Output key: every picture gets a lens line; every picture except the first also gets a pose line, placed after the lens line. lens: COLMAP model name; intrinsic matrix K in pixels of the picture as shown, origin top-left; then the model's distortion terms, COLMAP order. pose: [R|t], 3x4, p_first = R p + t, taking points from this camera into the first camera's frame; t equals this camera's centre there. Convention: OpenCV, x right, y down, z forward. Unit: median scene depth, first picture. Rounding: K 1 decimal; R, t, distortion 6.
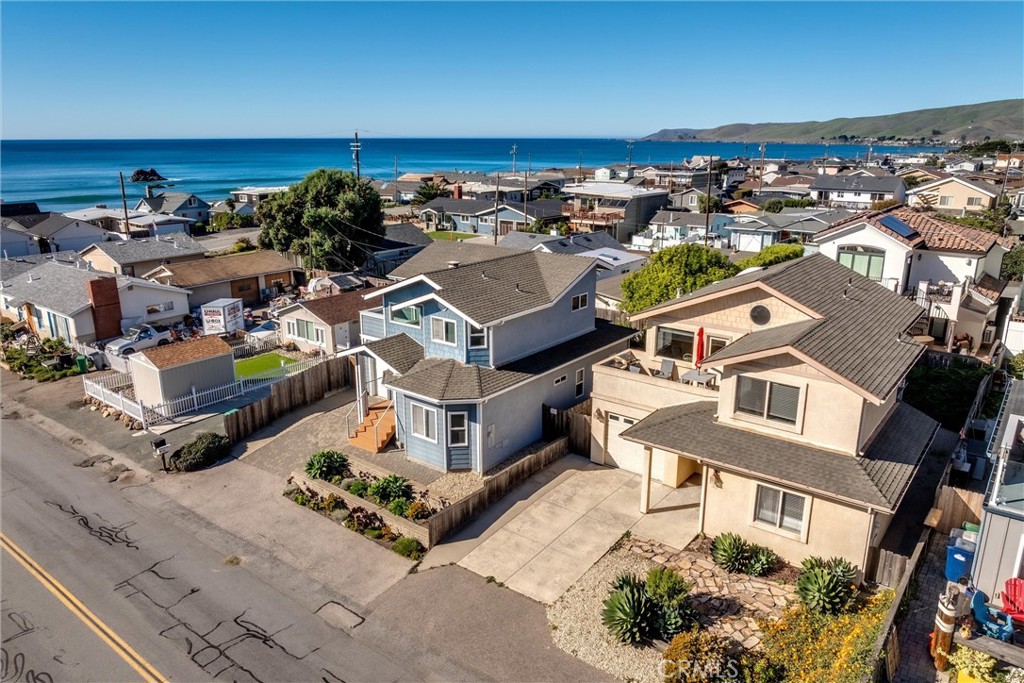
lens RADIAL K [[714.5, 0, 527.8], [0, 714.5, 343.2], [0, 0, 1]] dist [-0.020409, 0.000545]
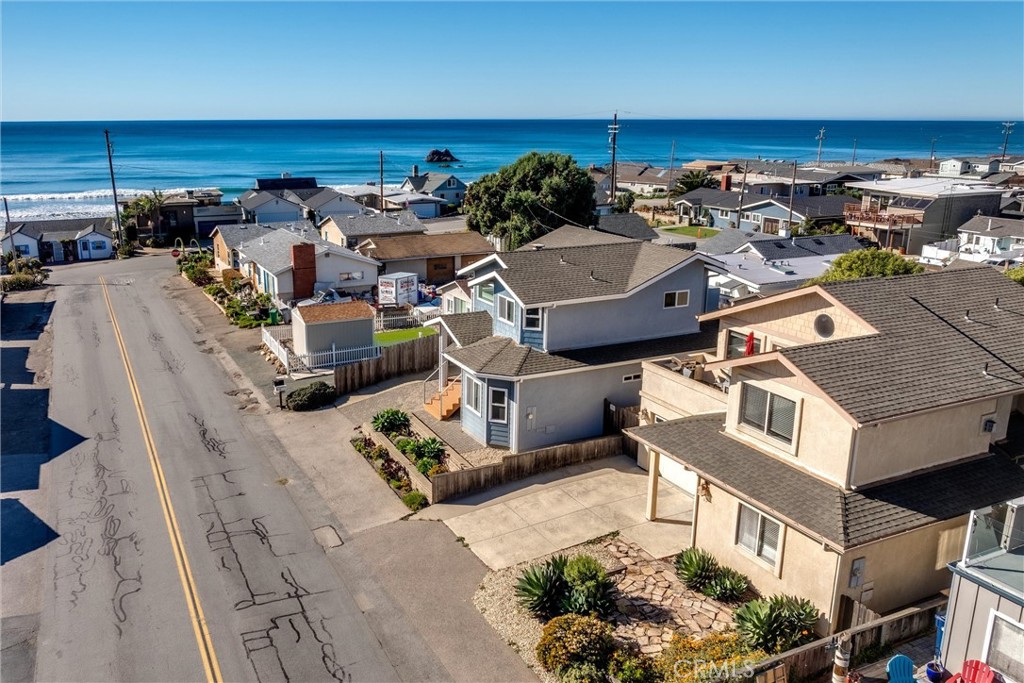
lens RADIAL K [[842.5, 0, 481.2], [0, 842.5, 341.4], [0, 0, 1]] dist [-0.008060, -0.002418]
pose [[0.889383, 0.116896, -0.441965, 0.365289], [-0.126576, 0.991928, 0.007645, 0.021619], [0.439291, 0.049143, 0.896999, -0.085022]]
